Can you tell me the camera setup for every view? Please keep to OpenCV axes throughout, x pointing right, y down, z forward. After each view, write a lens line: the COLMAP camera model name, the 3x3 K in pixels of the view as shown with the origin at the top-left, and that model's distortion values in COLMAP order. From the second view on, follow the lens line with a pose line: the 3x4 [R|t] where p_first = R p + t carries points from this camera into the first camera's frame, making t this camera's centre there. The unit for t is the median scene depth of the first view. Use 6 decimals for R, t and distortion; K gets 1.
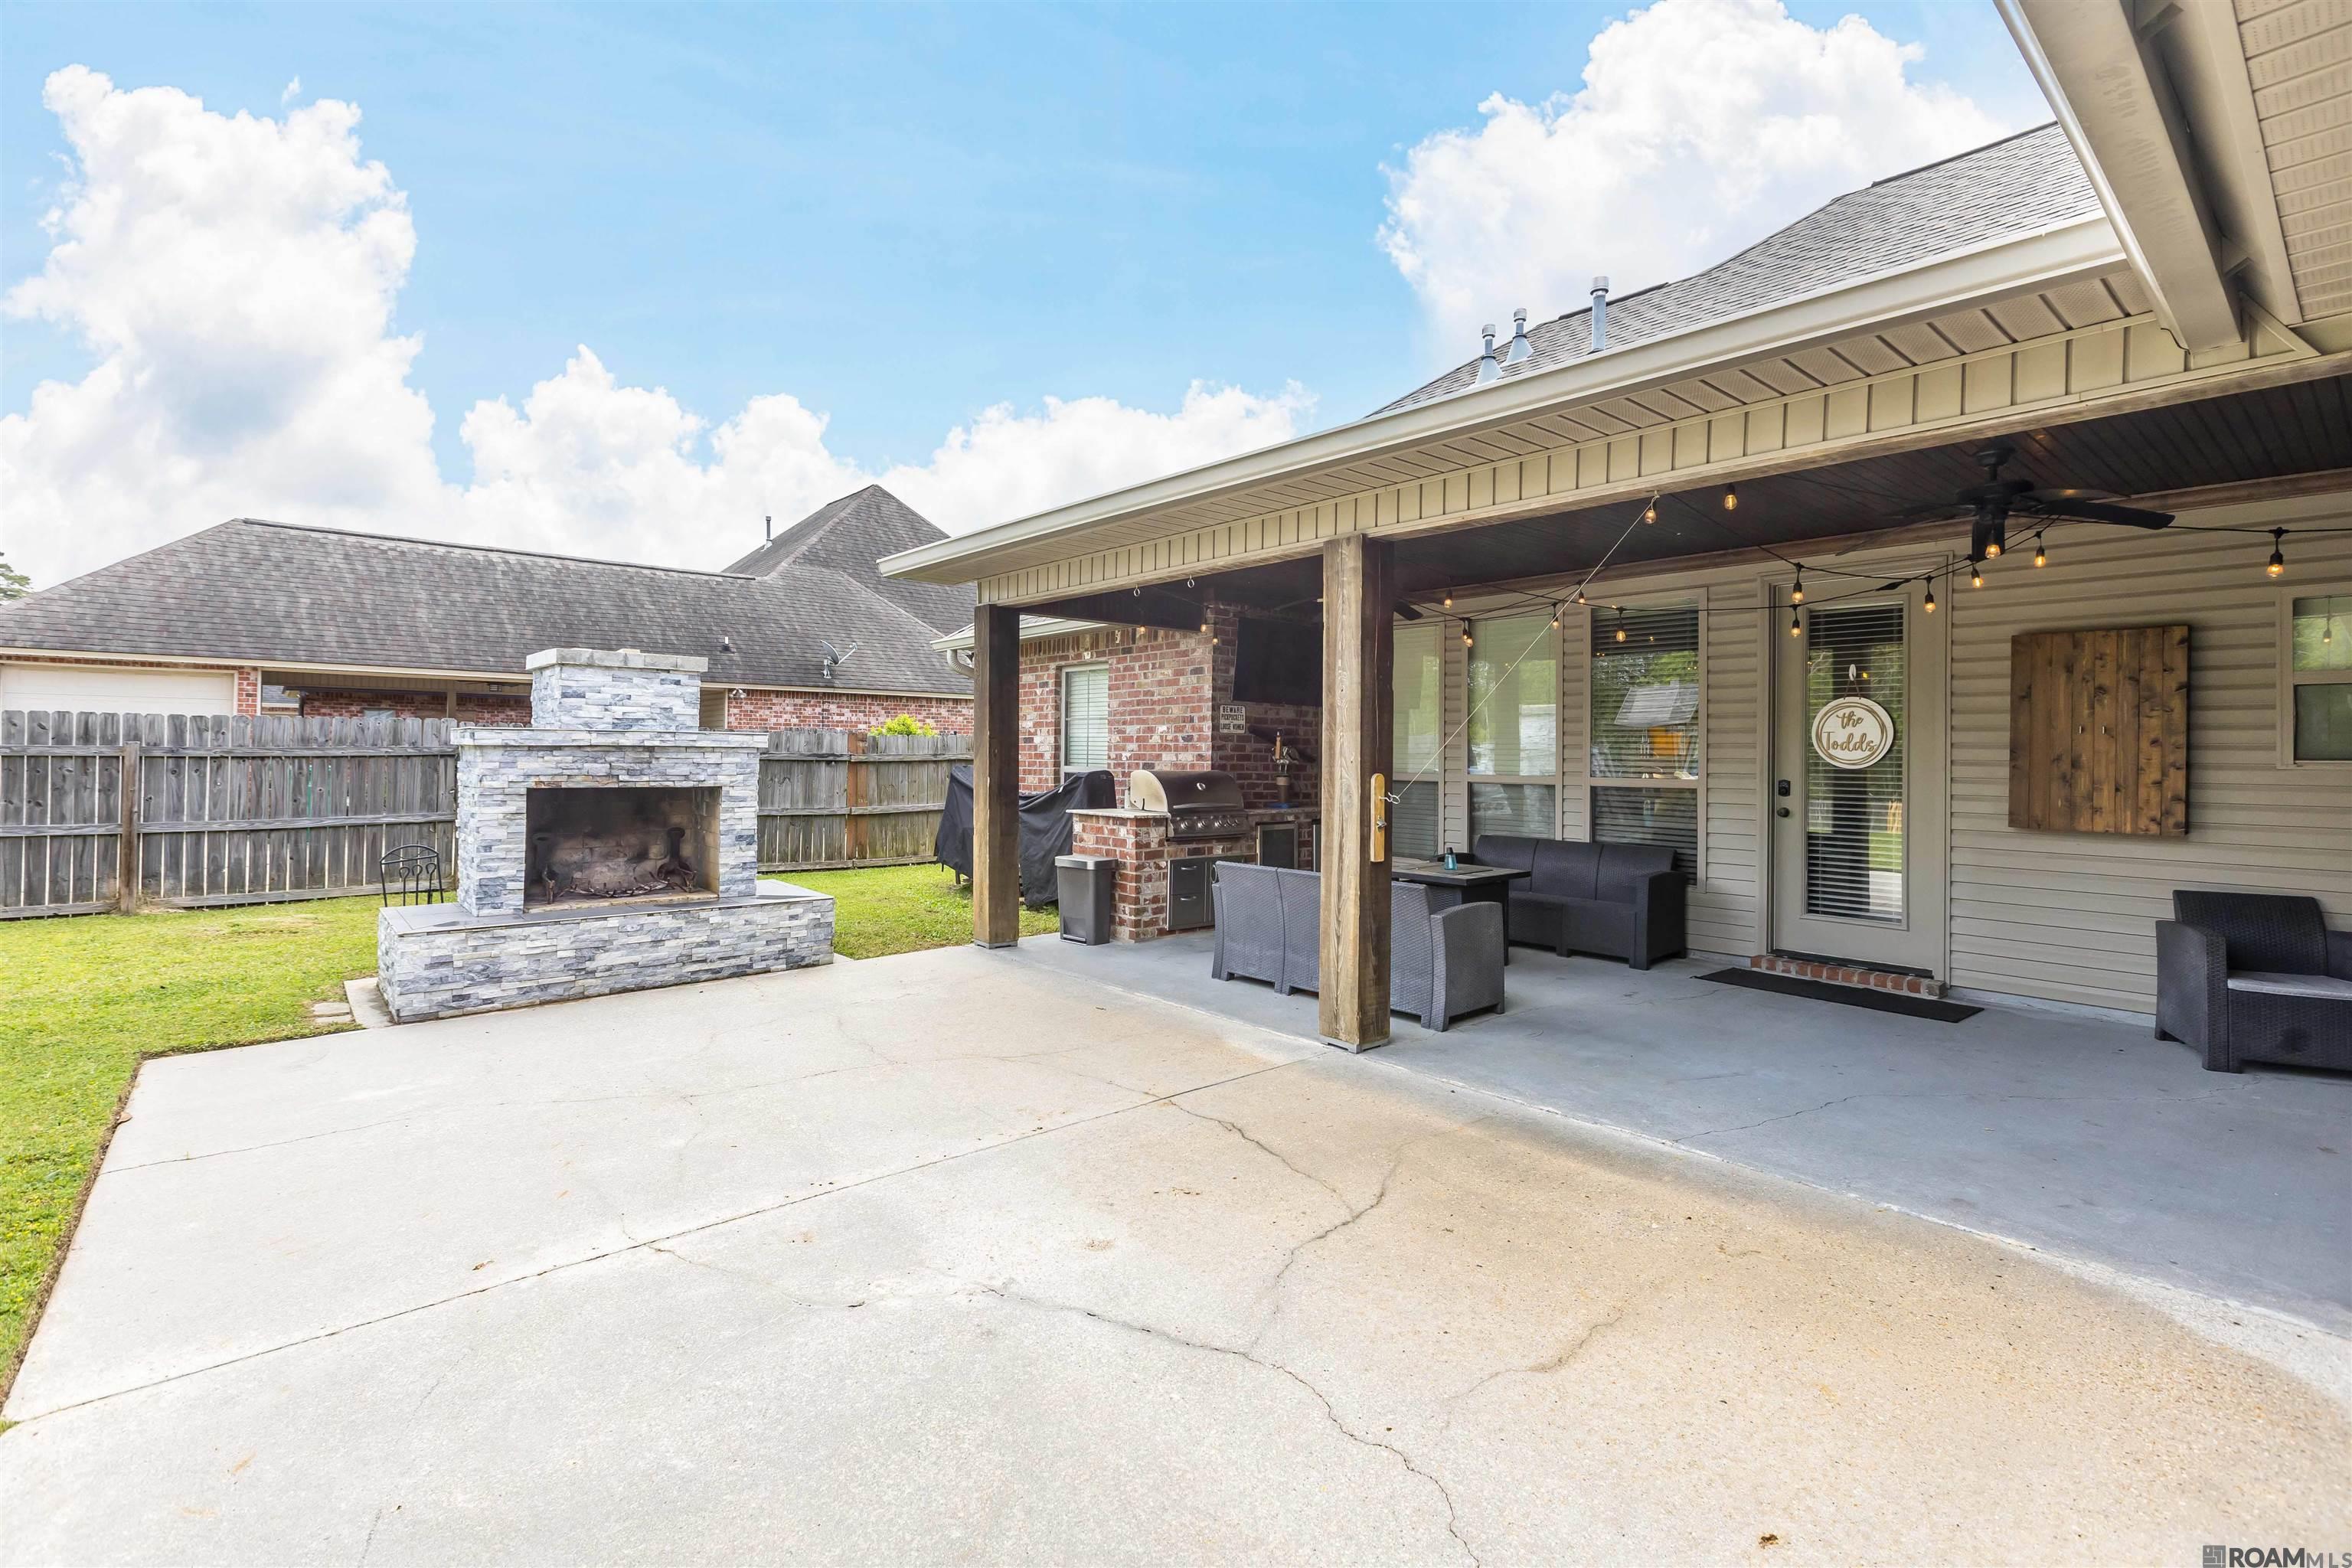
lens RADIAL K [[1054.7, 0, 1157.2], [0, 1054.7, 746.3], [0, 0, 1]] dist [0.006802, -0.003801]
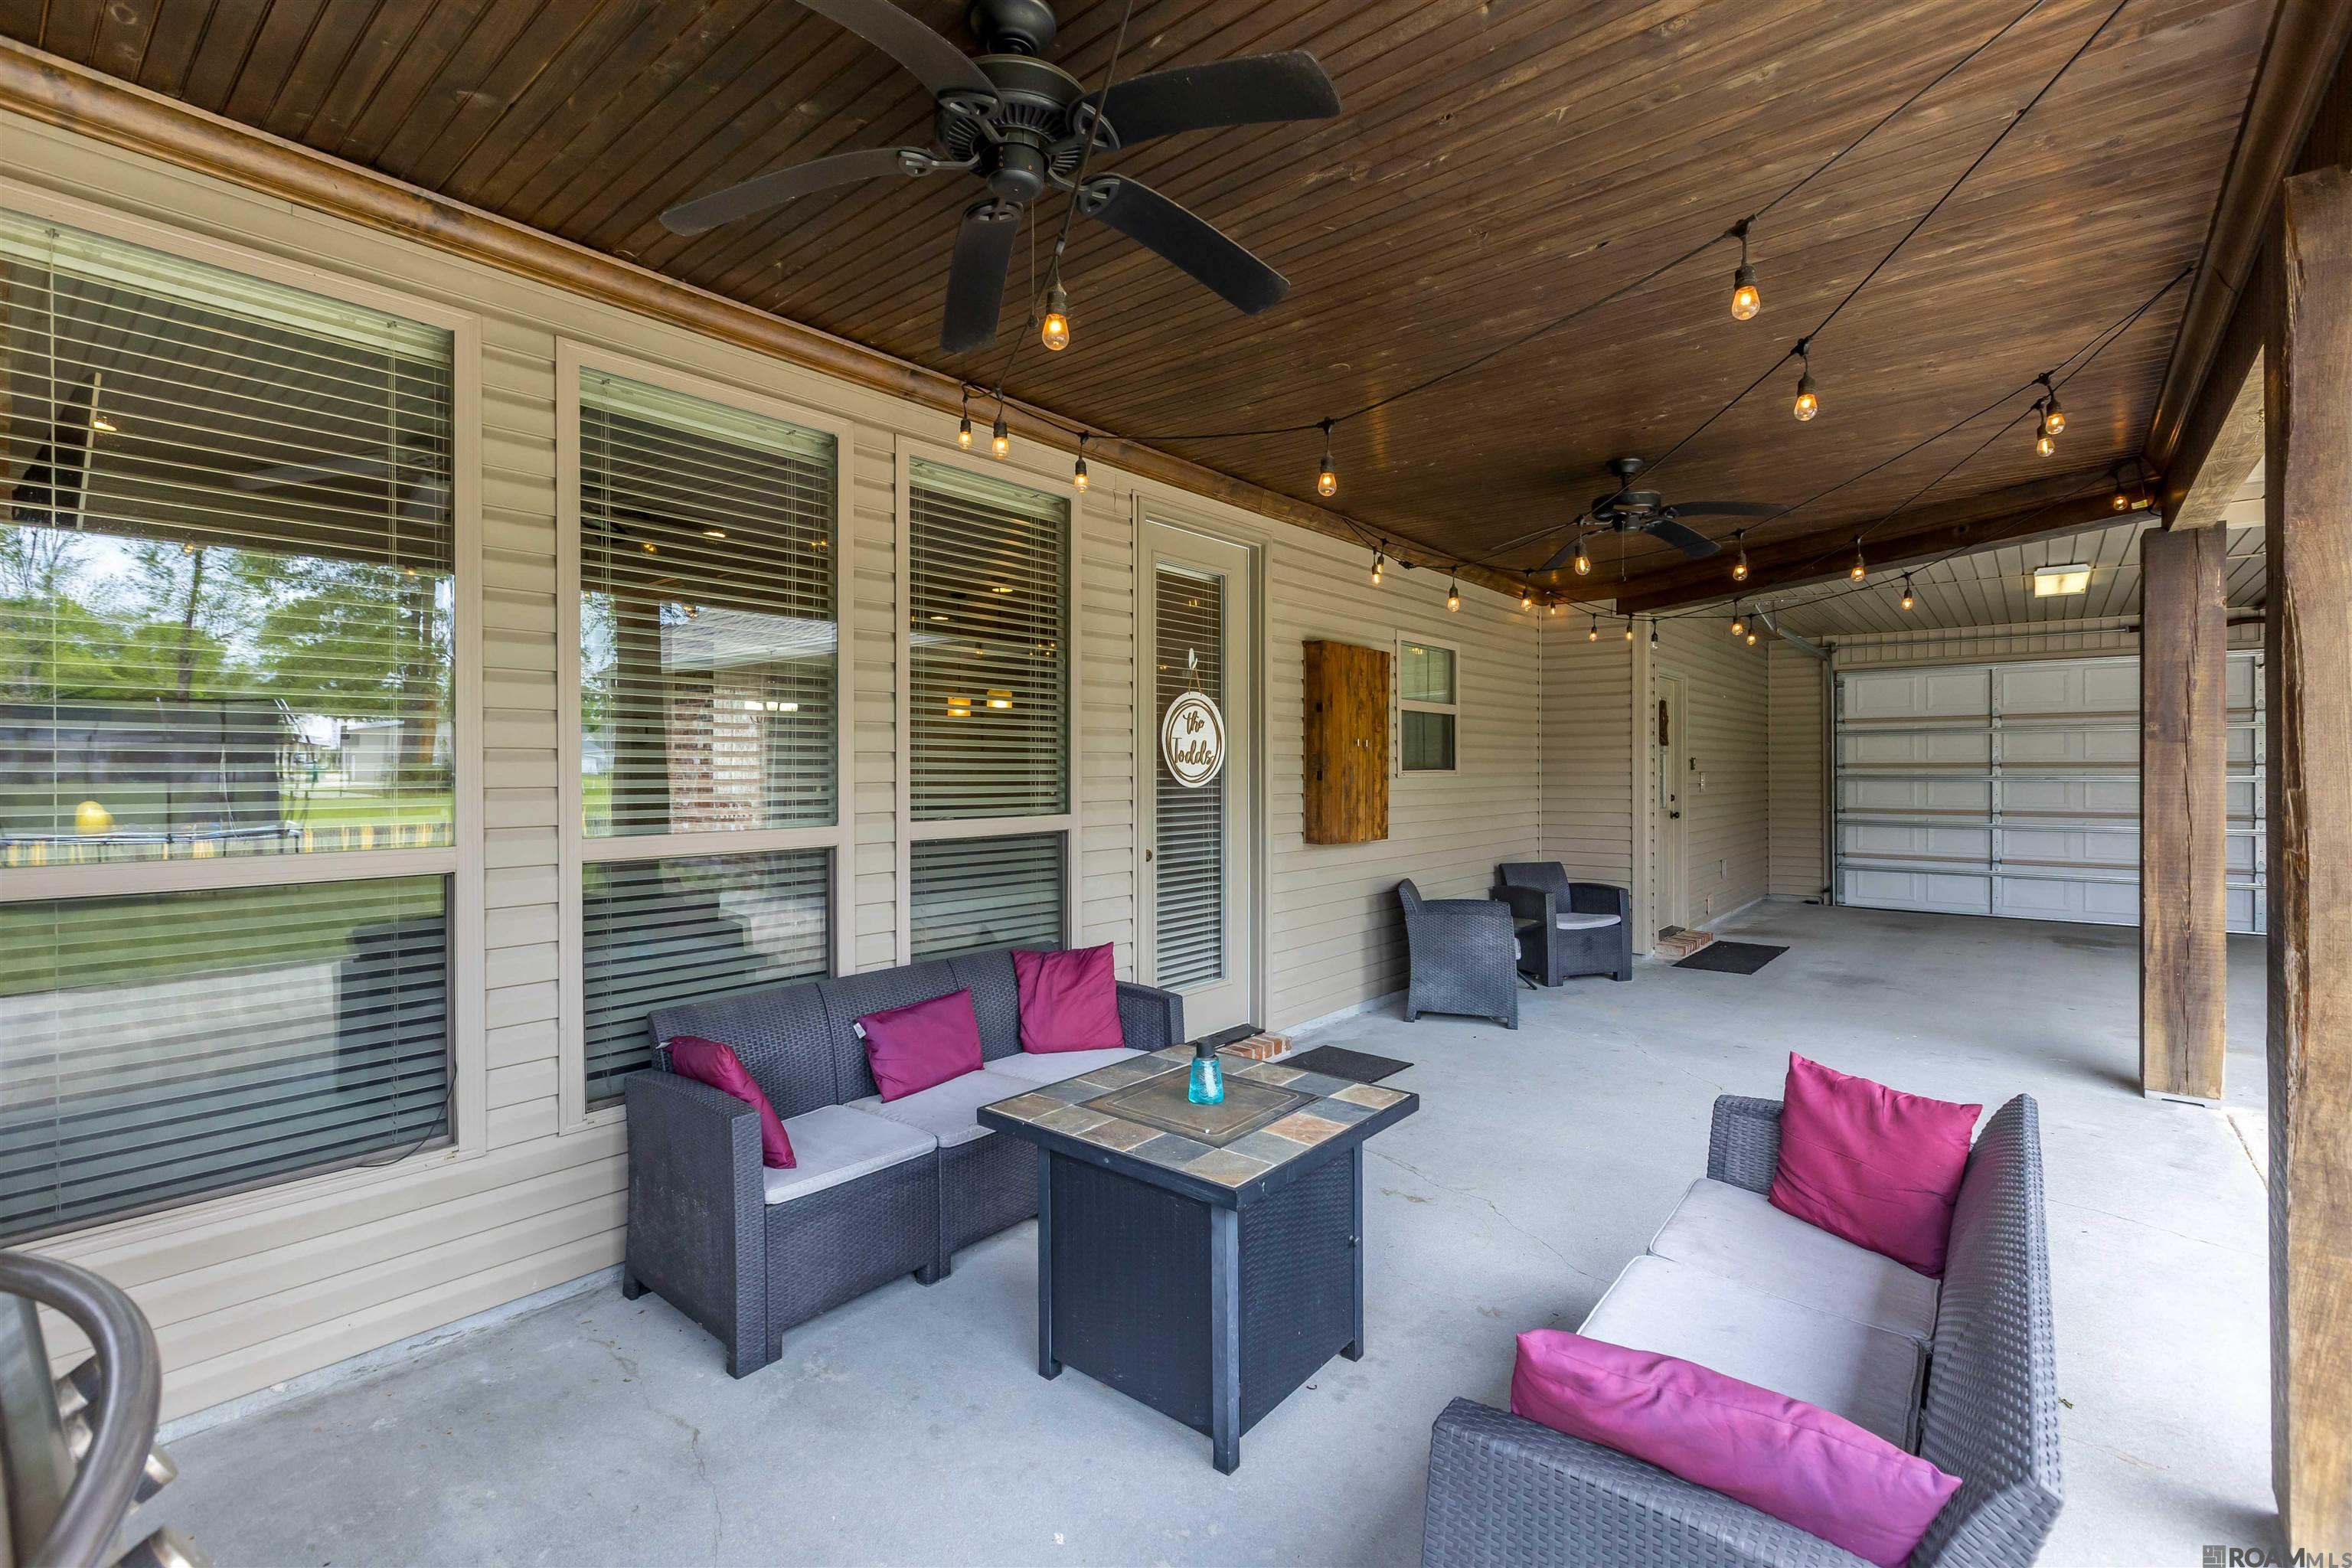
lens RADIAL K [[1054.7, 0, 1169.8], [0, 1054.7, 773.1], [0, 0, 1]] dist [0.006802, -0.003801]
pose [[-0.184218, -0.012102, 0.982811, -0.075071], [-0.005187, 0.999922, 0.011341, 0.002246], [-0.982872, -0.003008, -0.184266, 1.123193]]
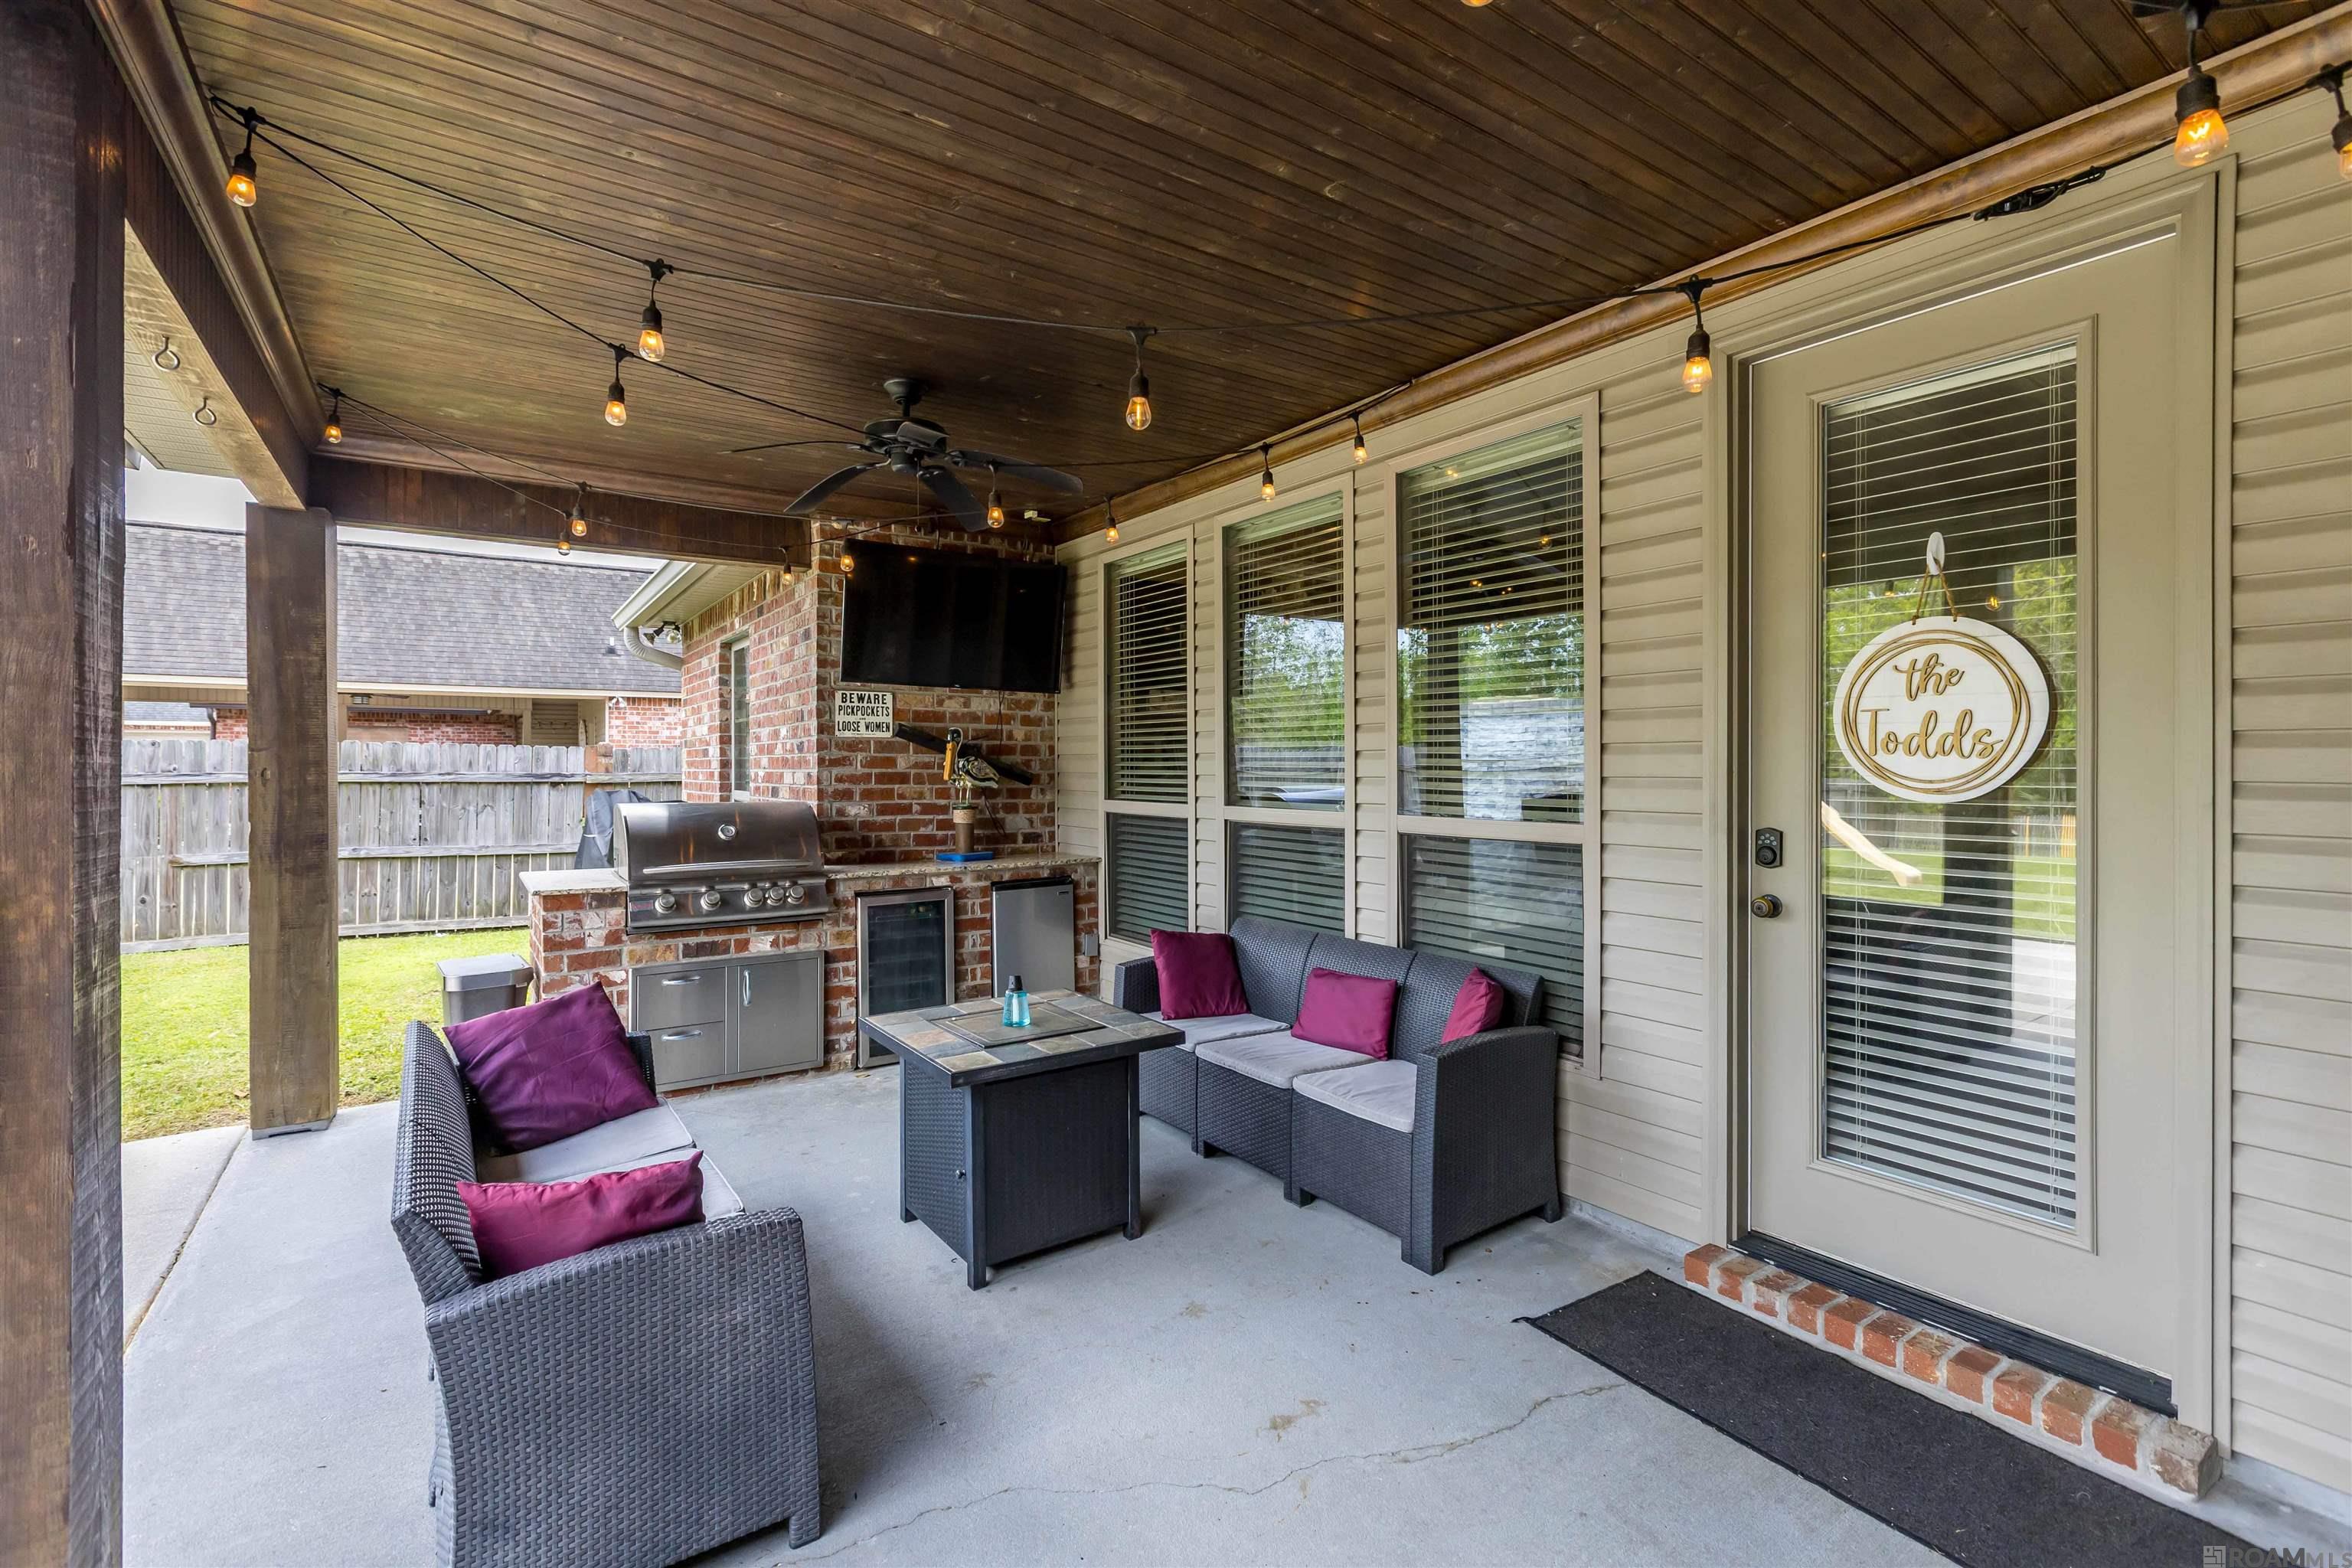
lens RADIAL K [[1054.7, 0, 1159.6], [0, 1054.7, 765.3], [0, 0, 1]] dist [0.006802, -0.003801]
pose [[0.994753, -0.009895, -0.101830, 0.403288], [0.010623, 0.999922, 0.006610, 0.001736], [0.101757, -0.007657, 0.994780, 0.570360]]
